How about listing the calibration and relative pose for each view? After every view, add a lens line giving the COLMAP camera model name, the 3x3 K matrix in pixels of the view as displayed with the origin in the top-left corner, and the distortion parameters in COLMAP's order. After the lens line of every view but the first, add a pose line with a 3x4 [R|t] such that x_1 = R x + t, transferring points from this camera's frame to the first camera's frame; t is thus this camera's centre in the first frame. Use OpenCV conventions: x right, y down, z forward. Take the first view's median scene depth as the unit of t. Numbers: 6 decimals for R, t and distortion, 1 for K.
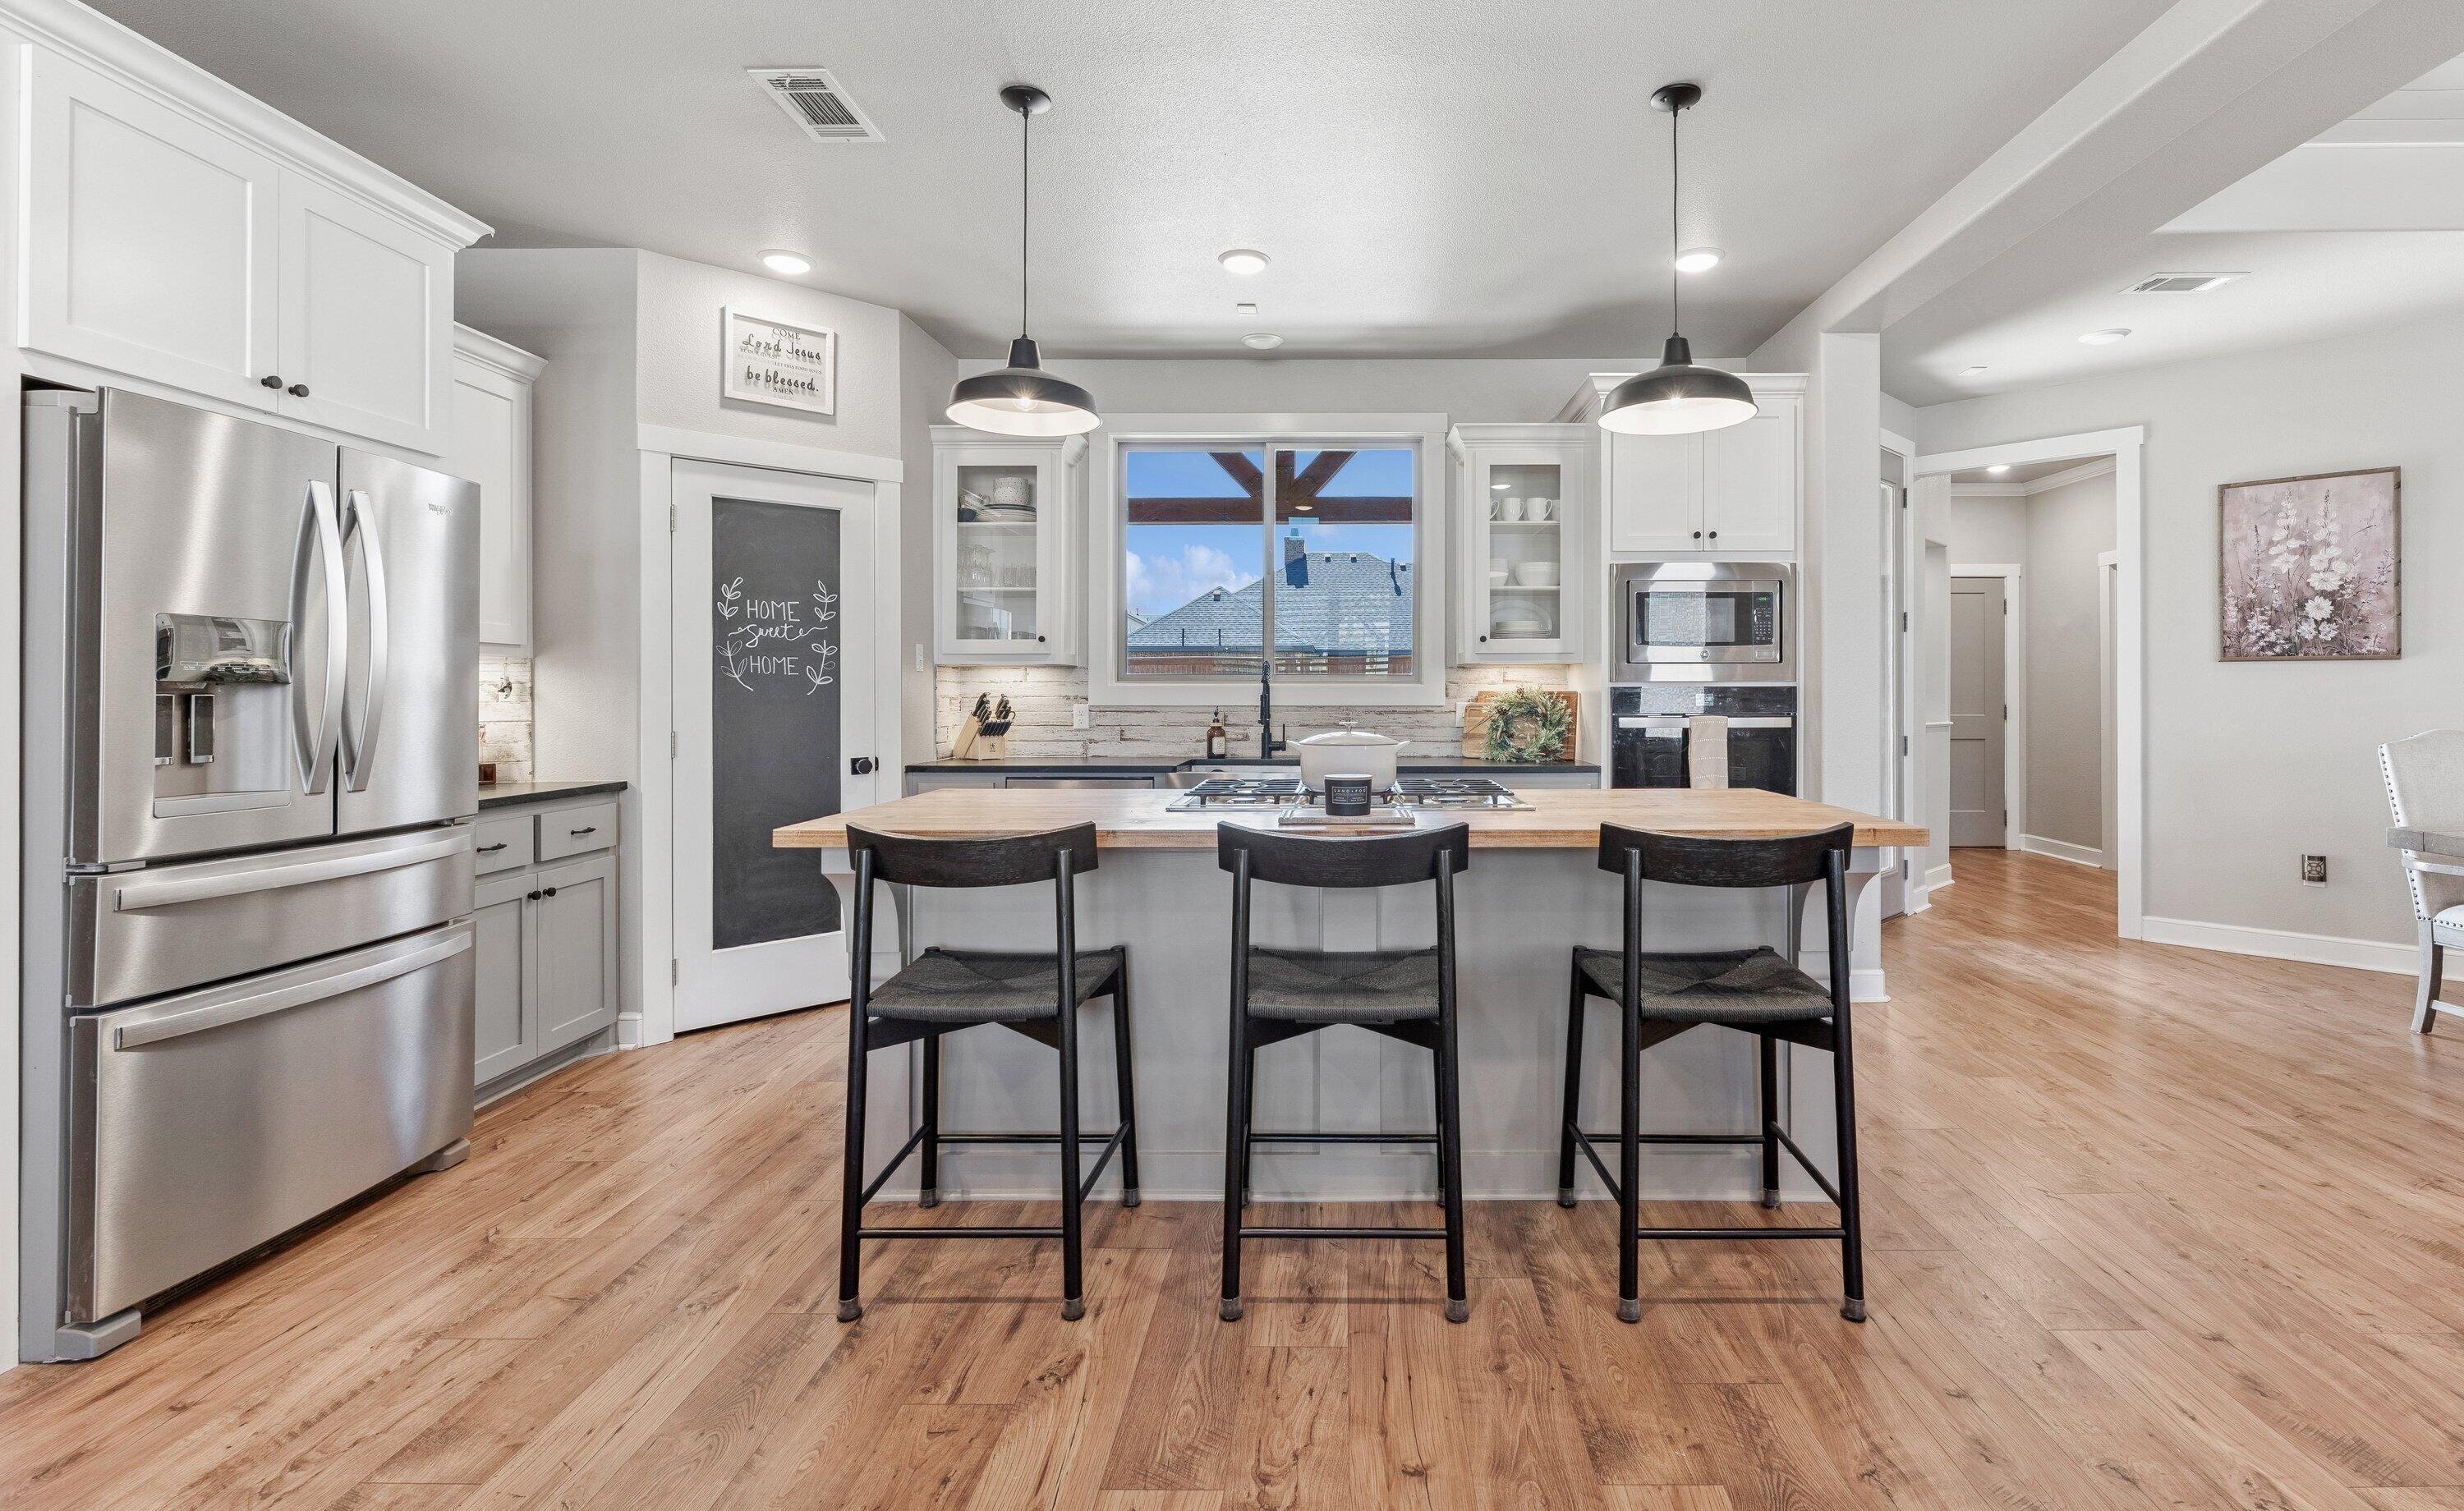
lens RADIAL K [[1117.5, 0, 1341.9], [0, 1117.5, 686.5], [0, 0, 1]] dist [-0.003100, -0.000627]
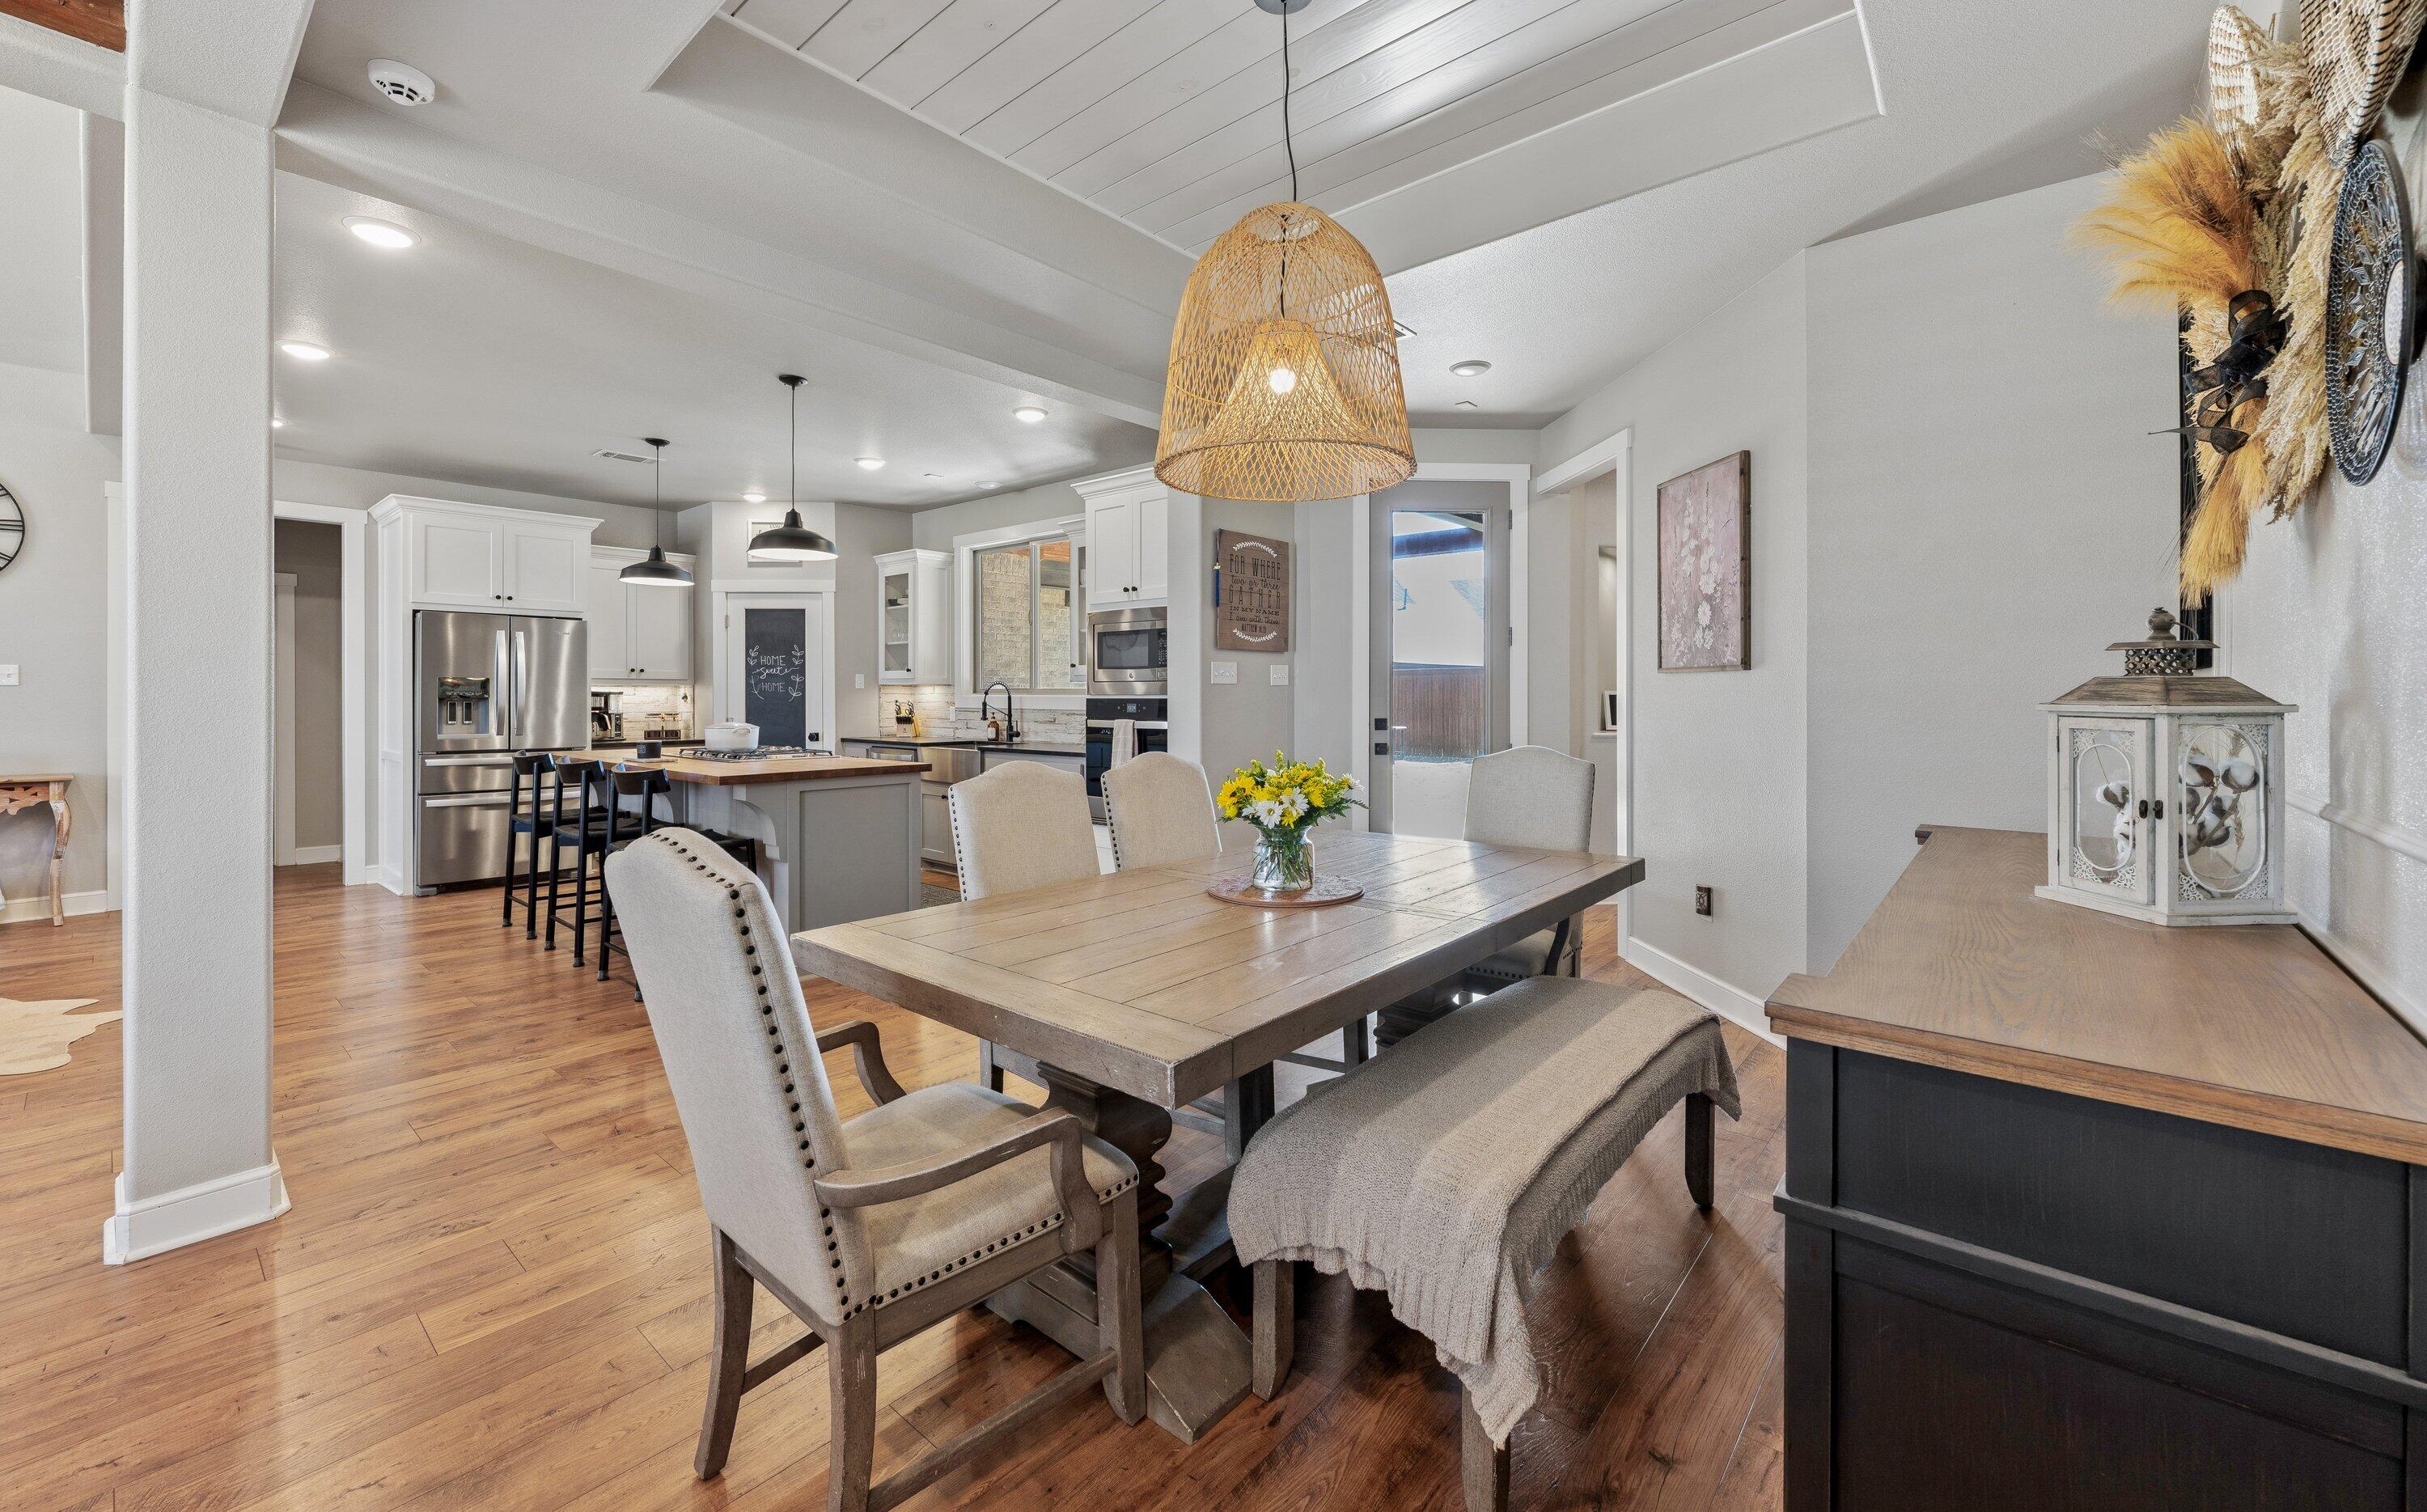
lens RADIAL K [[970.3, 0, 1205.9], [0, 970.3, 696.8], [0, 0, 1]] dist [0.000173, 0.000044]
pose [[0.755286, 0.002310, -0.655392, 1.241927], [0.003167, 0.999969, 0.007173, -0.010719], [0.655388, -0.007493, 0.755255, 0.155683]]
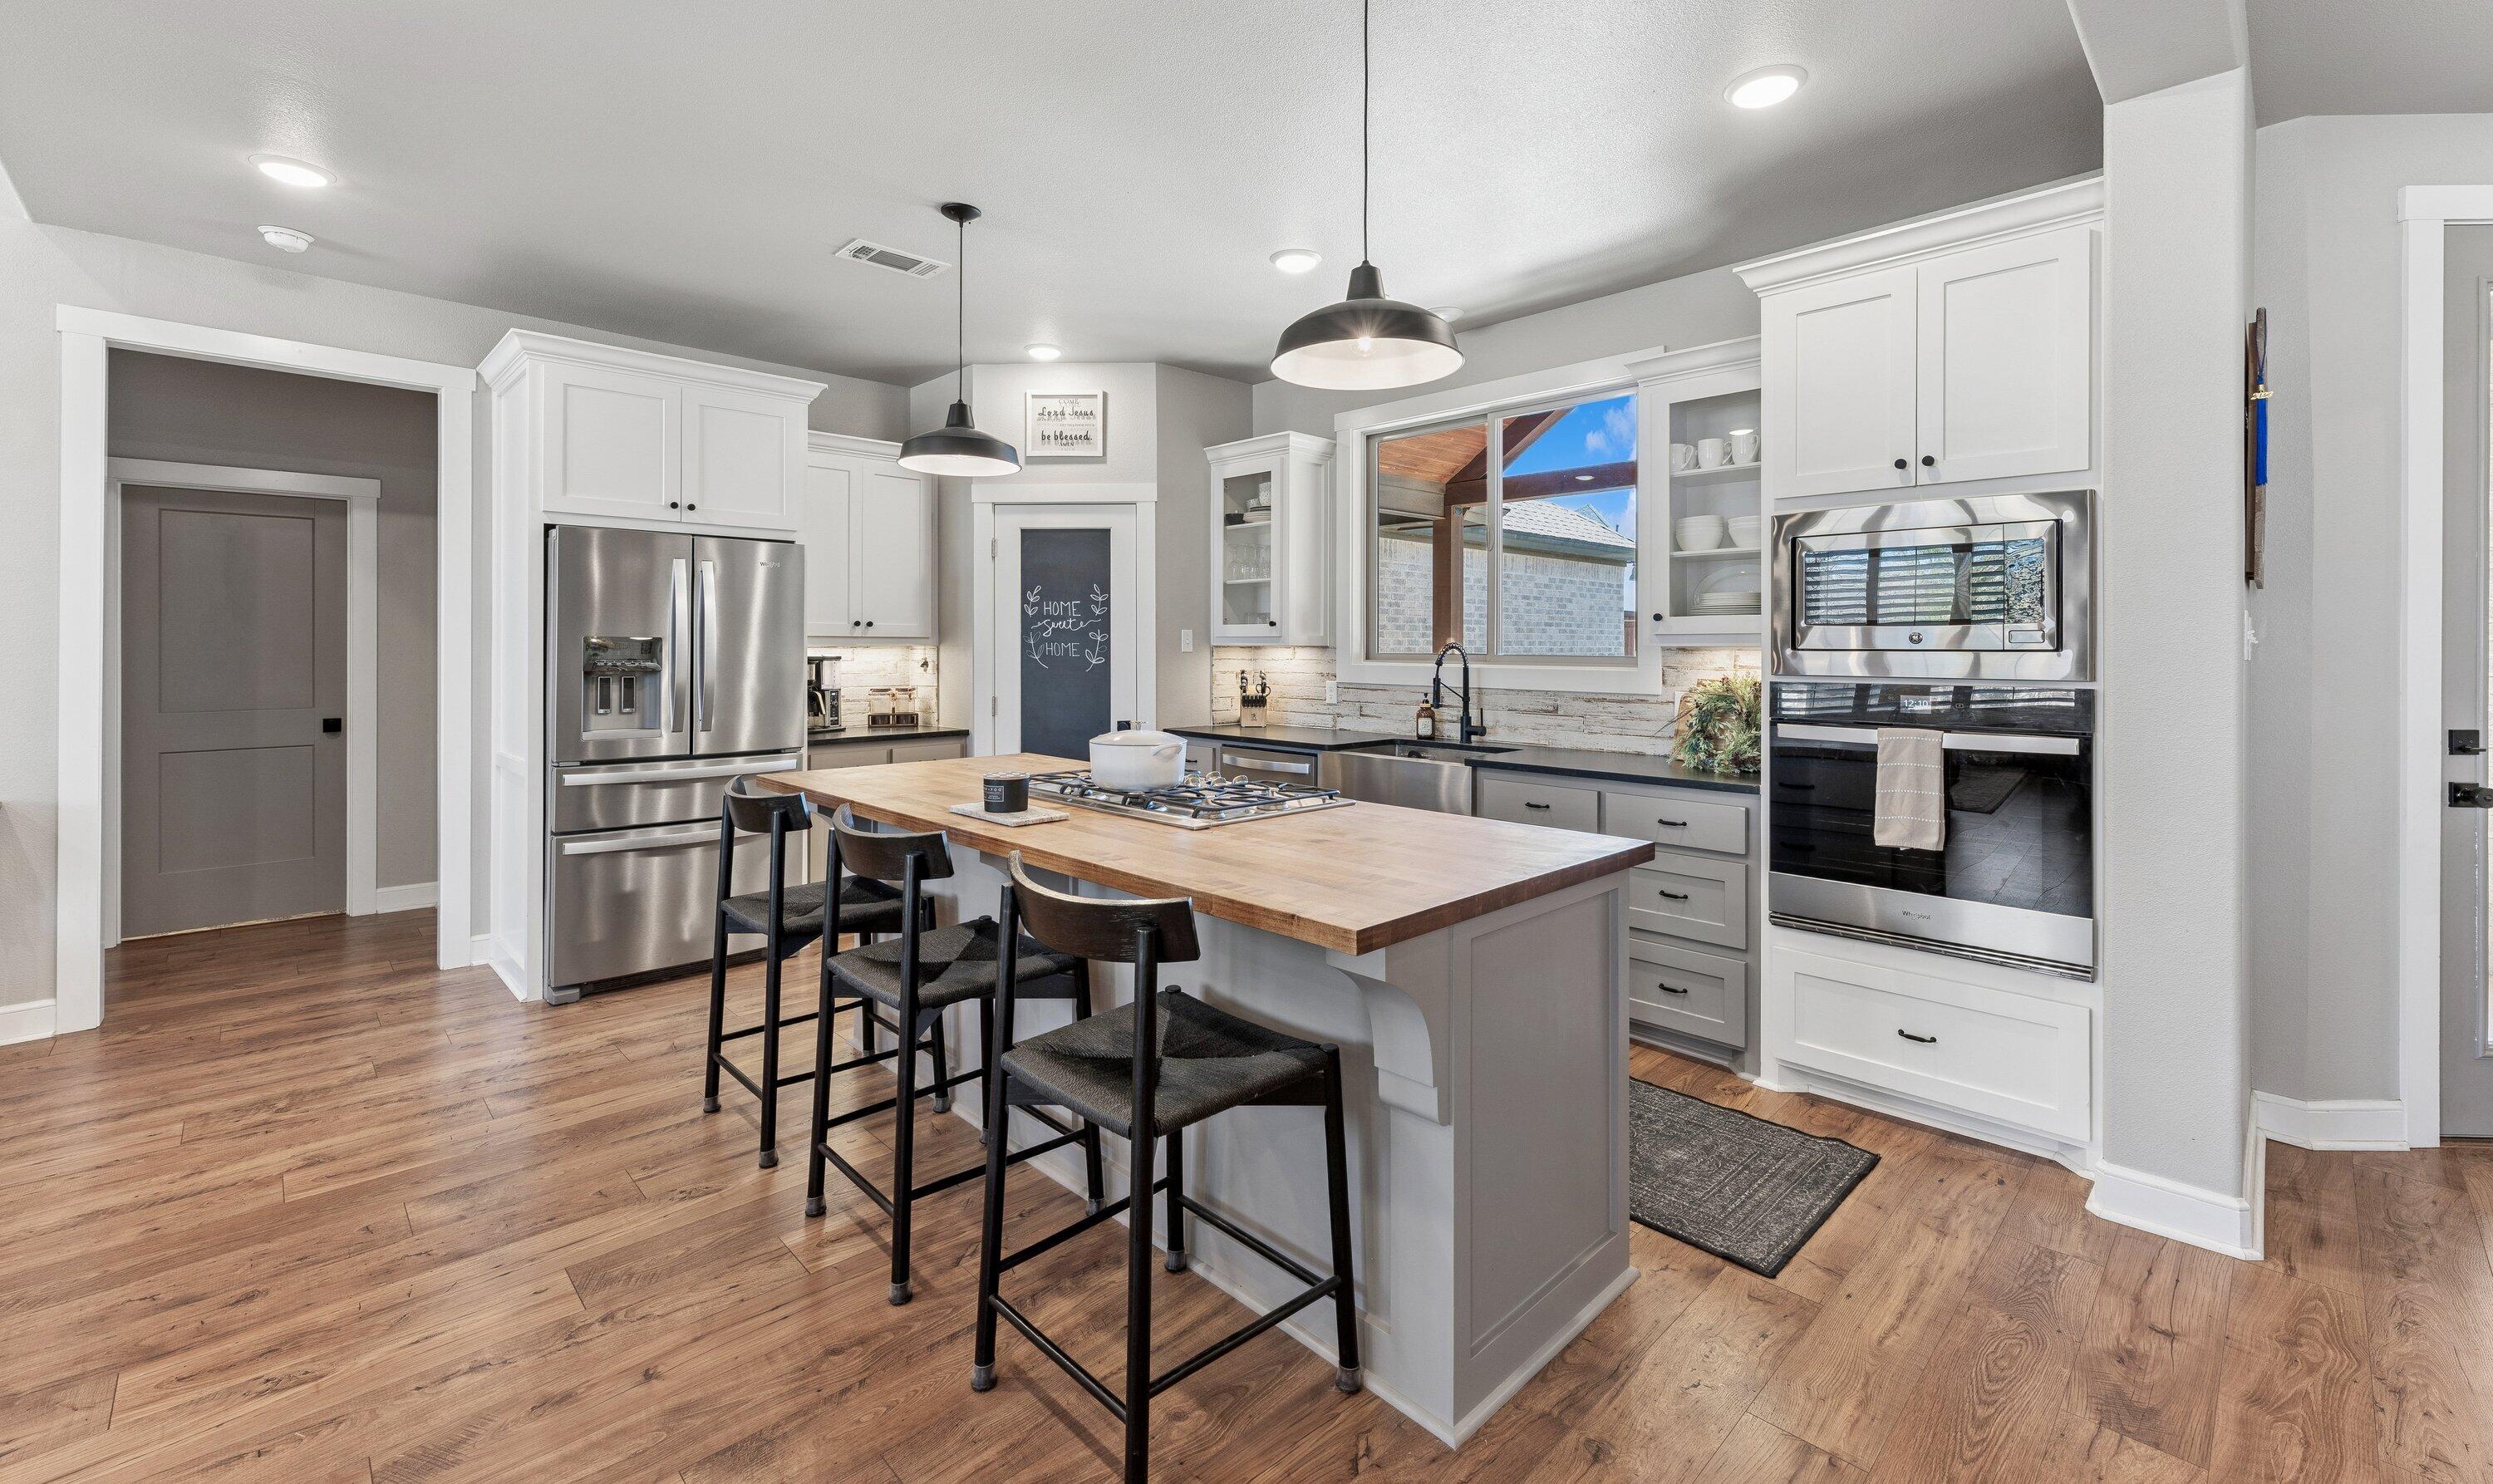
lens RADIAL K [[1028.5, 0, 1230.7], [0, 1028.5, 645.0], [0, 0, 1]] dist [0.000641, -0.000119]
pose [[0.693303, 0.002832, -0.720641, 0.508240], [0.000785, 0.999989, 0.004685, -0.028807], [0.720646, -0.003814, 0.693293, 0.275654]]
